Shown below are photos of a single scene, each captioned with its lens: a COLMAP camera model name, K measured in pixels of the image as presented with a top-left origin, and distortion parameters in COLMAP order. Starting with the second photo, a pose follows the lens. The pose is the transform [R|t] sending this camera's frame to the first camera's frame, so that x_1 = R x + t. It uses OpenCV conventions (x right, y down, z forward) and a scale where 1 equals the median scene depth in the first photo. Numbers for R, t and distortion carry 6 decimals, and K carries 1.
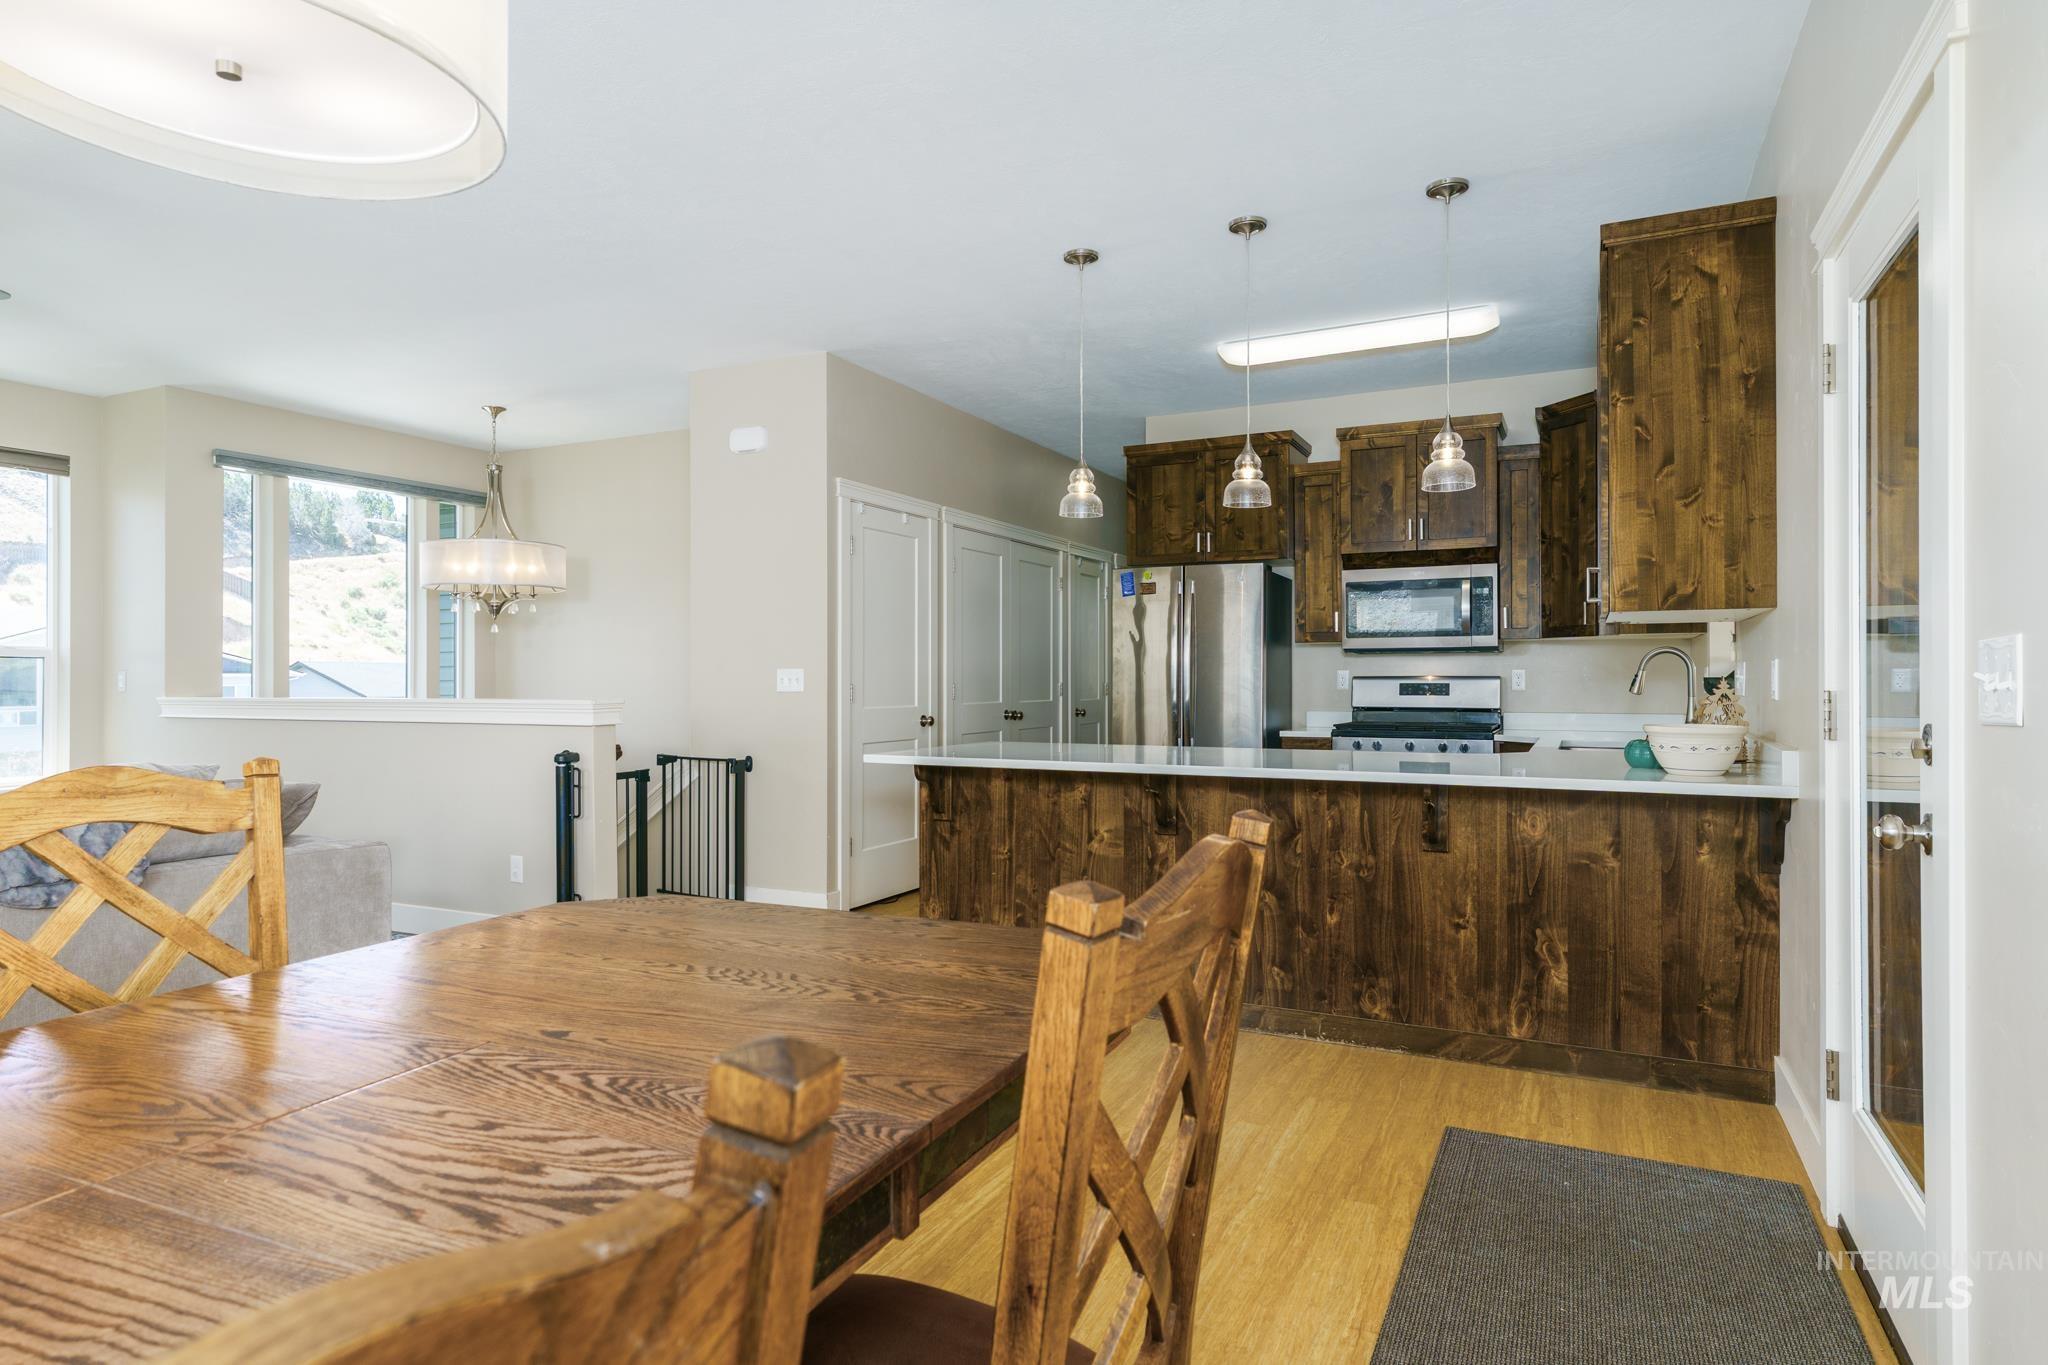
lens RADIAL K [[1155.8, 0, 1019.9], [0, 1155.8, 673.9], [0, 0, 1]] dist [-0.004255, -0.000568]
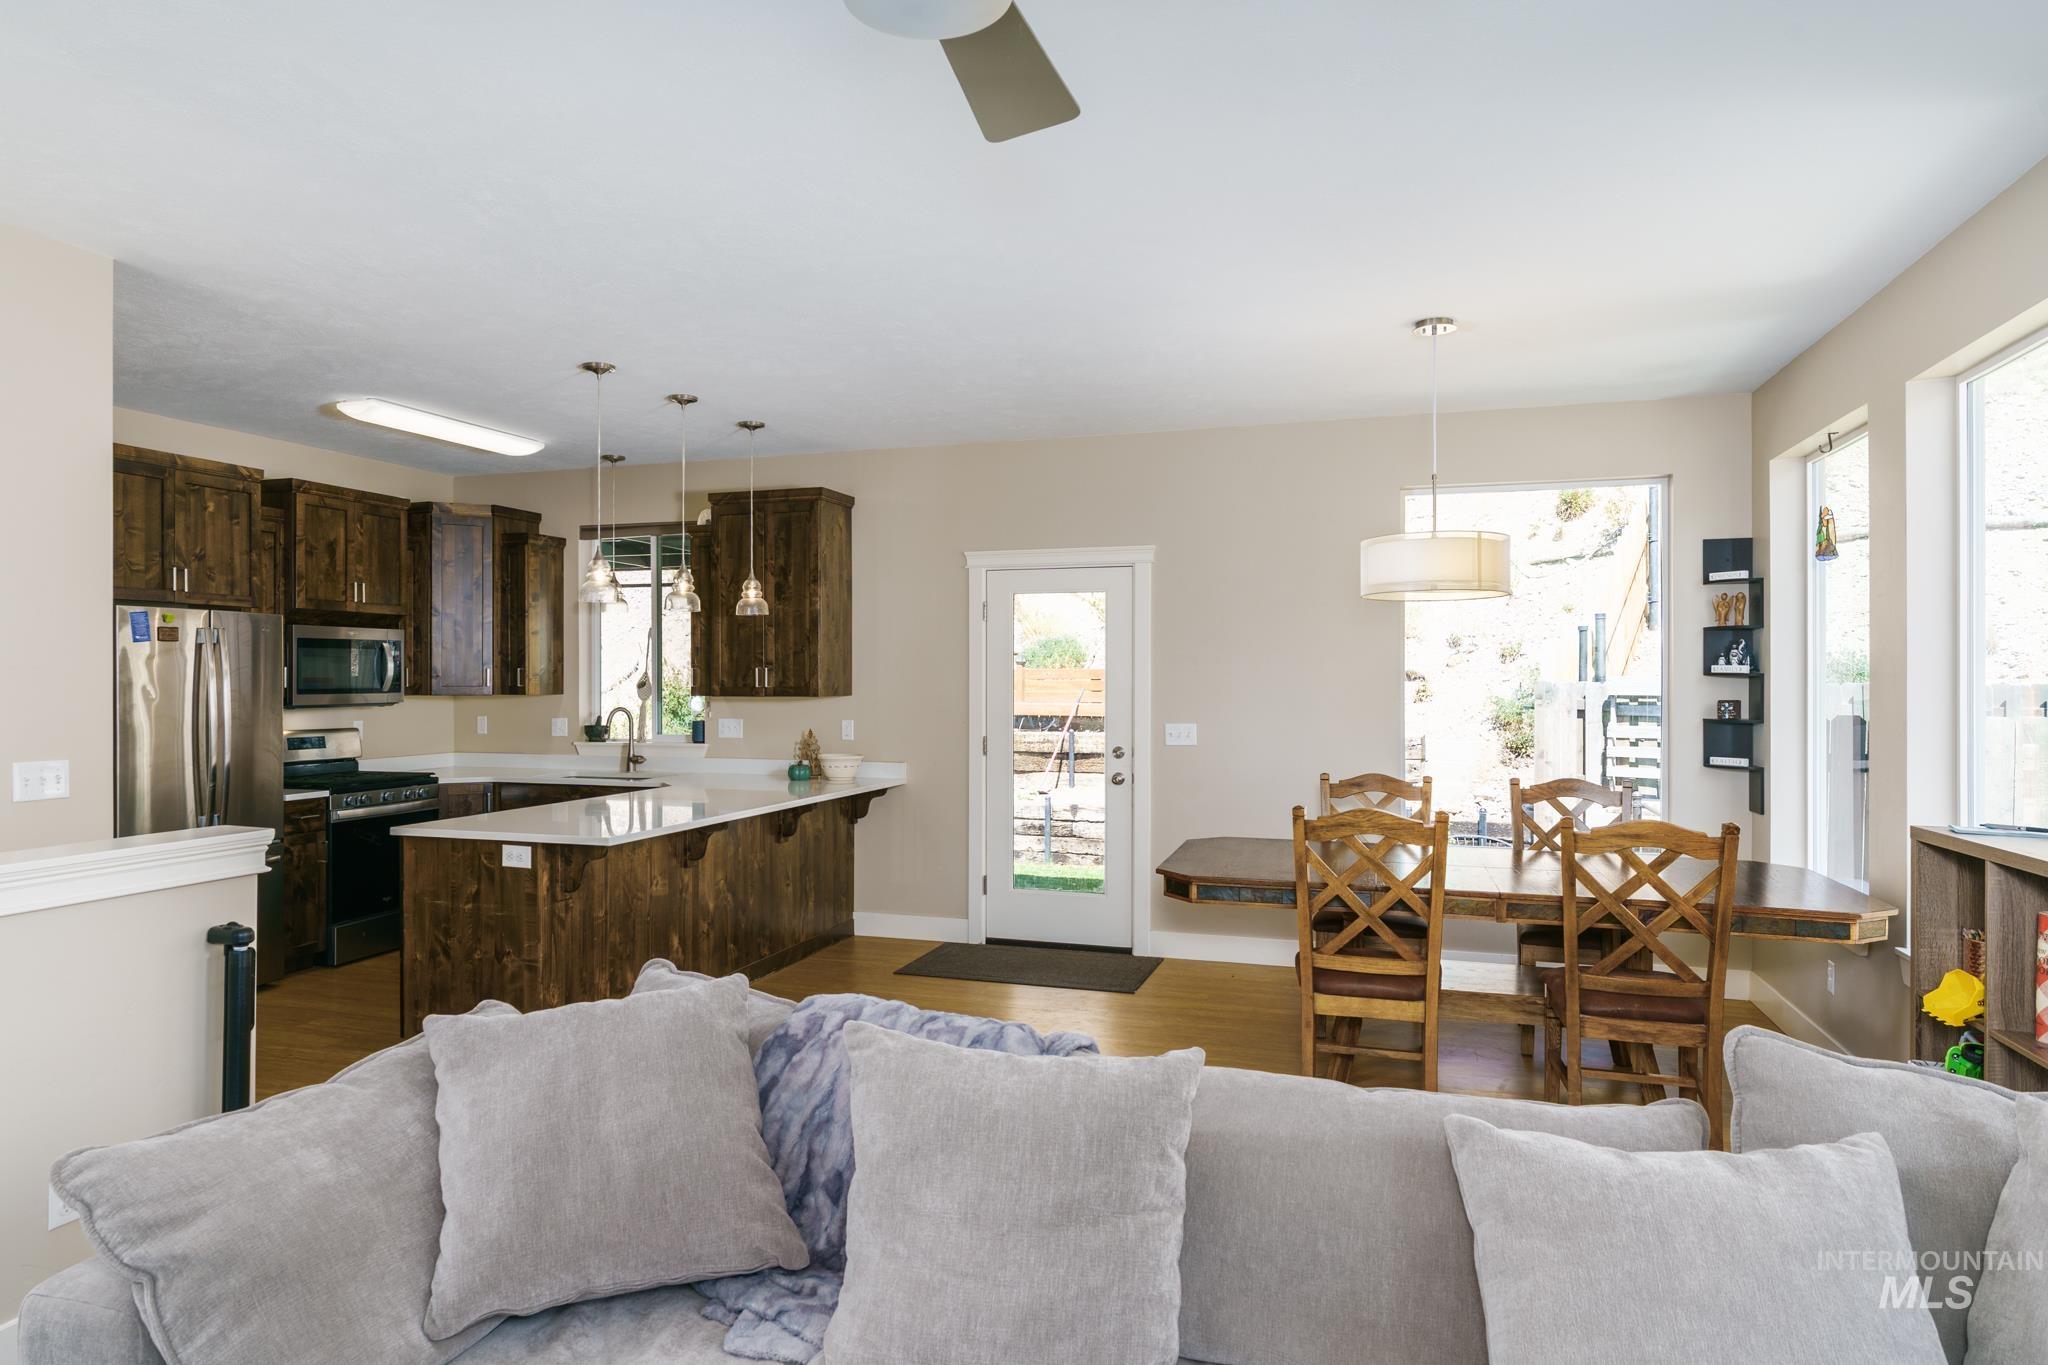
lens RADIAL K [[1263.4, 0, 971.4], [0, 1263.4, 673.9], [0, 0, 1]] dist [-0.006891, 0.001417]
pose [[-0.135848, 0.005611, 0.990714, -0.932739], [-0.001045, 0.999983, -0.005807, -0.047017], [-0.990729, -0.001824, -0.135839, 0.636695]]
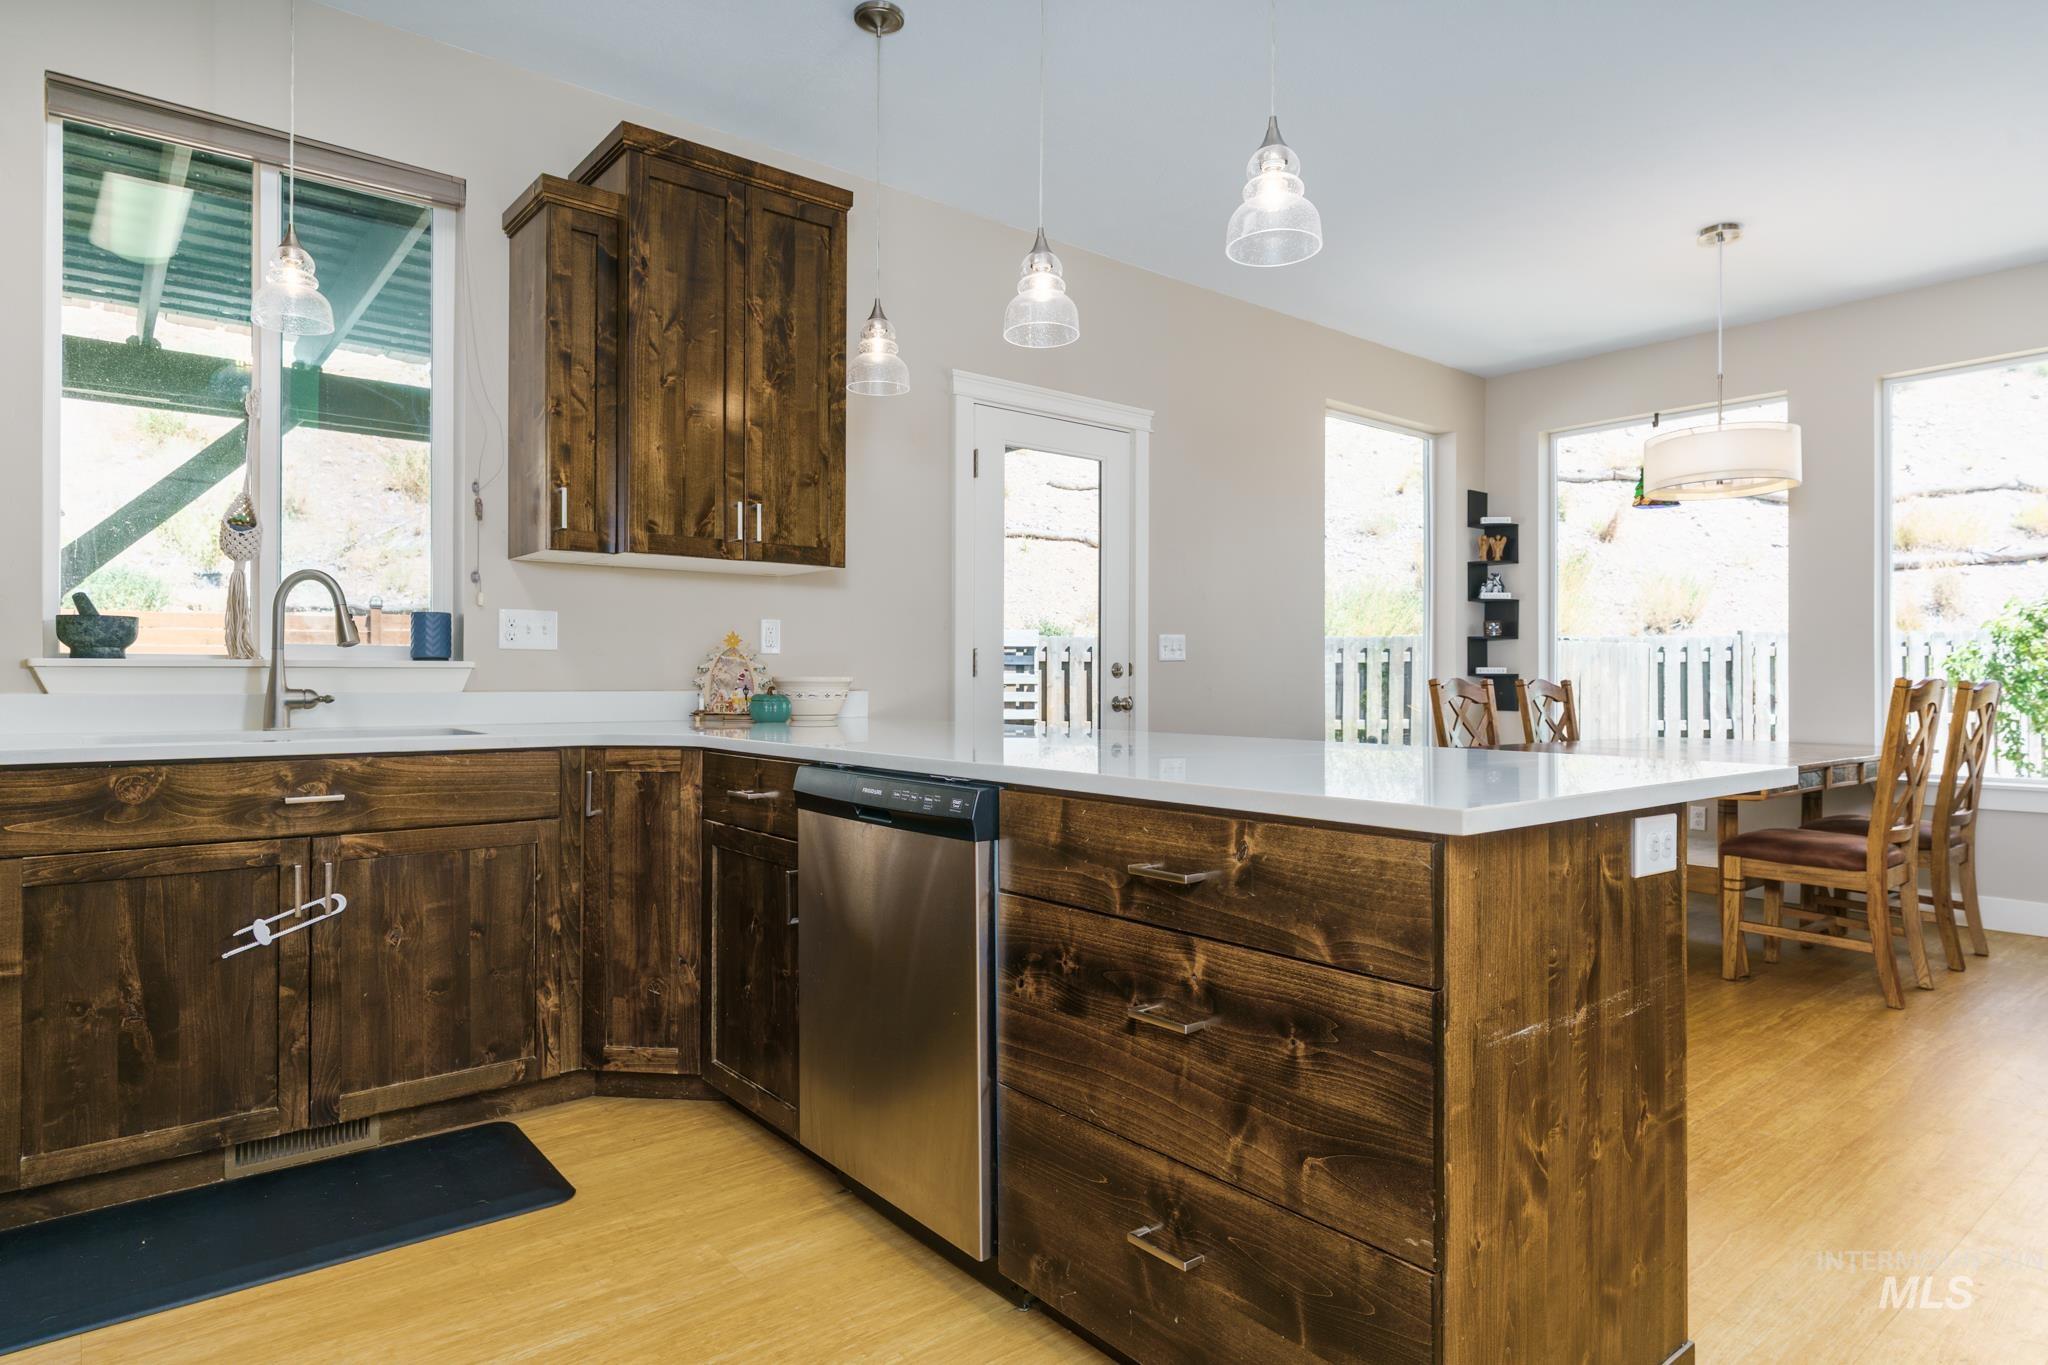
lens RADIAL K [[1155.8, 0, 1020.4], [0, 1155.8, 676.5], [0, 0, 1]] dist [-0.004255, -0.000568]
pose [[-0.911903, 0.000205, 0.410406, -0.035988], [-0.001677, 0.999990, -0.004226, 0.029563], [-0.410403, -0.004542, -0.911893, 1.146215]]
